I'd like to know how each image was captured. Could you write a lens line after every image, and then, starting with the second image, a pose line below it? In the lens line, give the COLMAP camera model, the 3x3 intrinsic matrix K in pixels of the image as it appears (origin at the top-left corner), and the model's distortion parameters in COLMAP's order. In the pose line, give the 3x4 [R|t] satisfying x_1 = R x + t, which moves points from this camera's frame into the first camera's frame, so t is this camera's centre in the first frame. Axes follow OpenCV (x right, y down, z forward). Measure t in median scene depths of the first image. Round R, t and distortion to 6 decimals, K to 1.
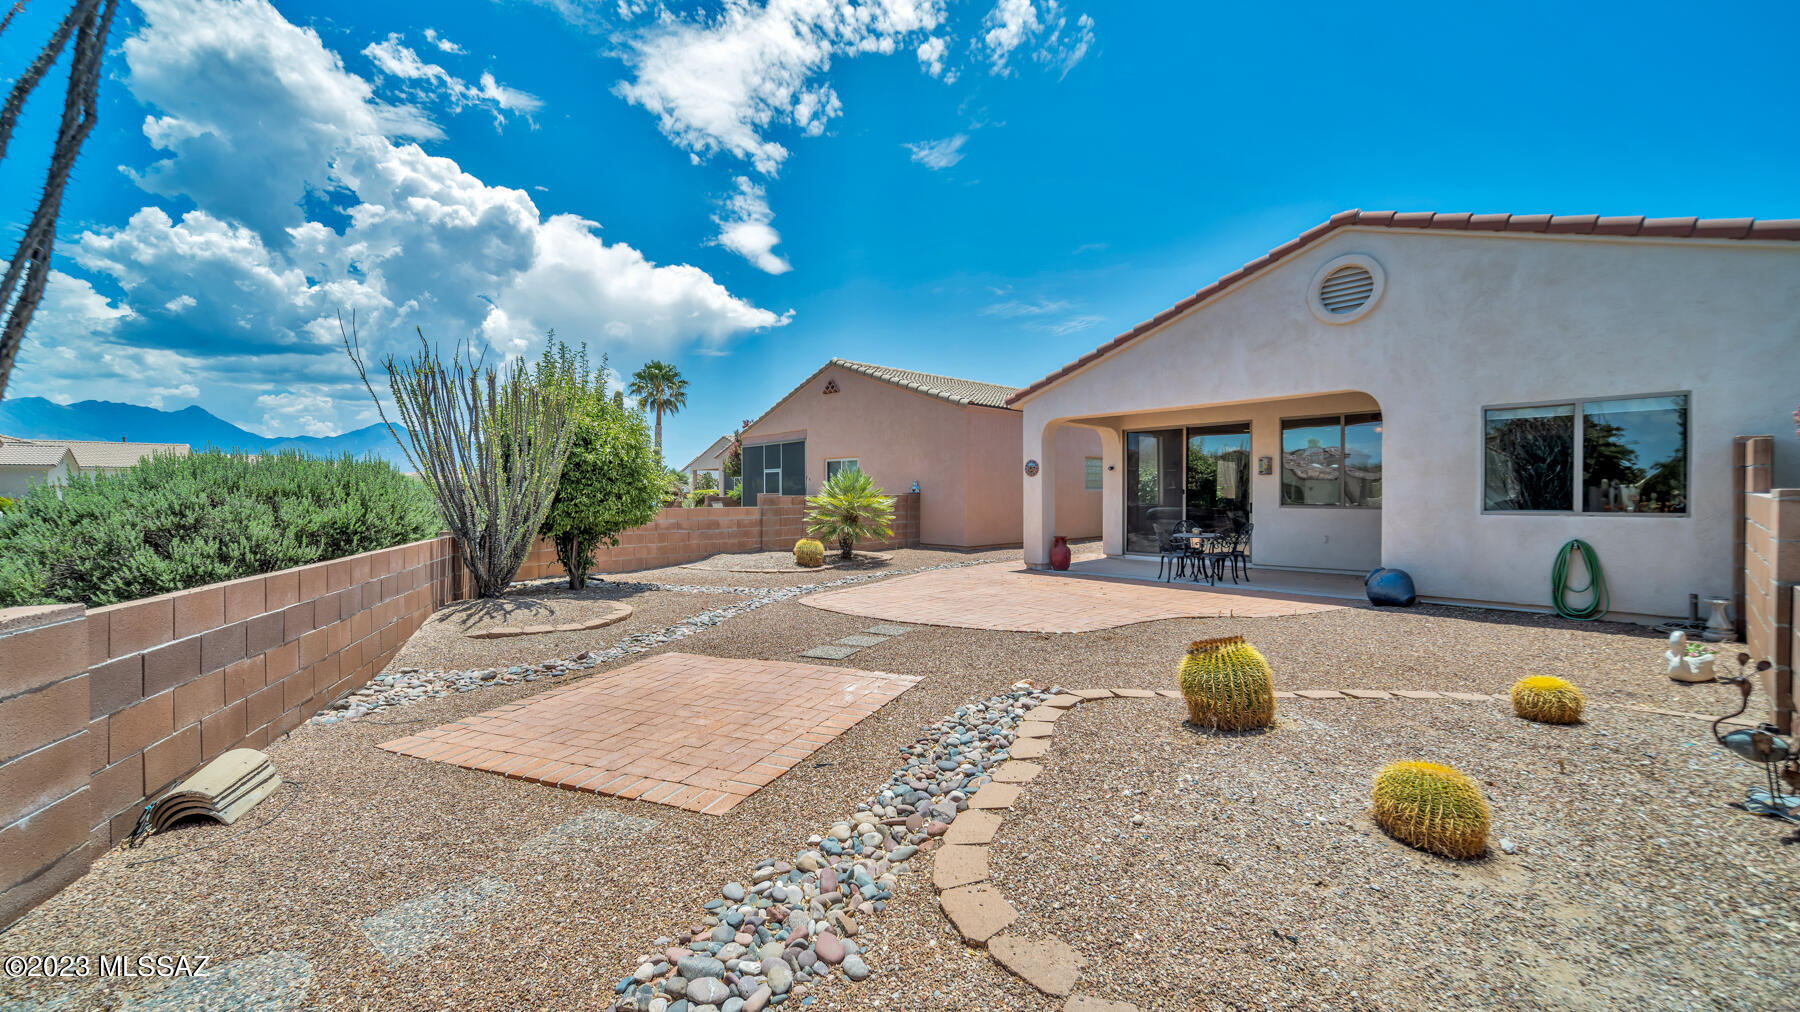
lens RADIAL K [[707.9, 0, 904.4], [0, 707.9, 505.6], [0, 0, 1]] dist [-0.000945, 0.000428]
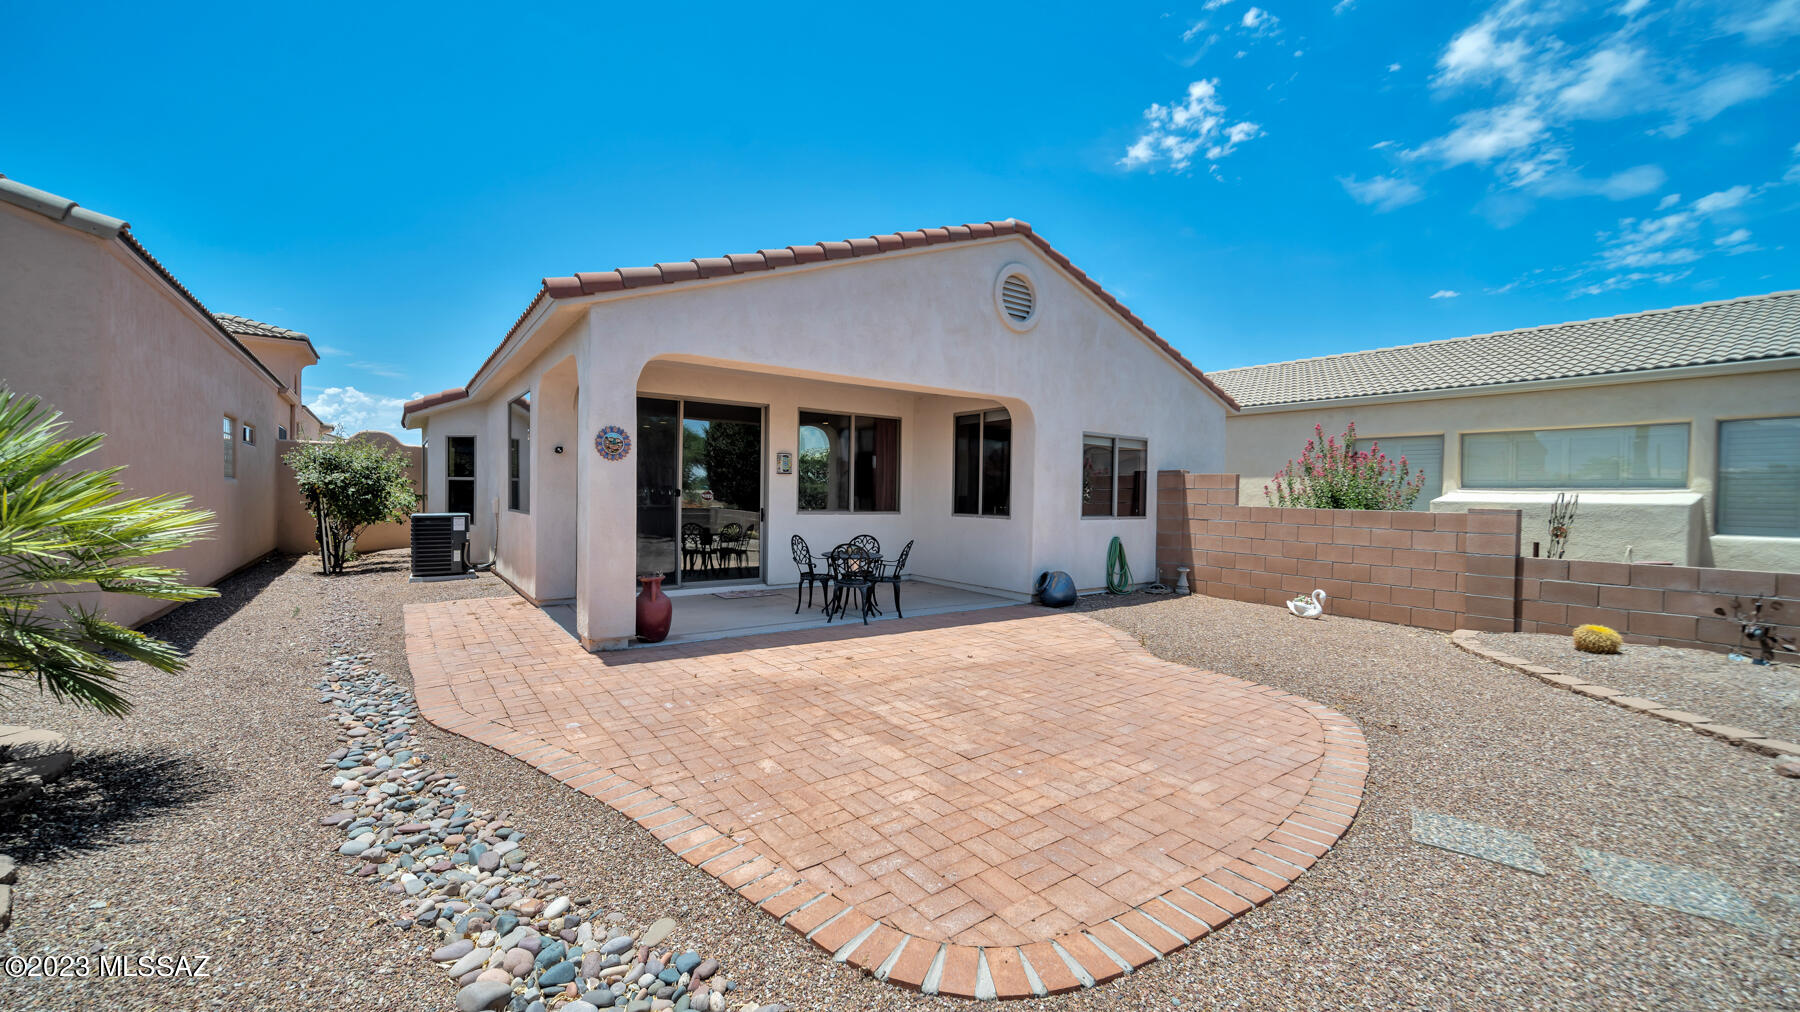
lens RADIAL K [[719.6, 0, 900.0], [0, 719.6, 506.0], [0, 0, 1]] dist [-0.003512, 0.007179]
pose [[0.083921, -0.003220, 0.996467, -0.397592], [0.002138, 0.999993, 0.003051, -0.014782], [-0.996470, 0.001875, 0.083927, 1.065991]]
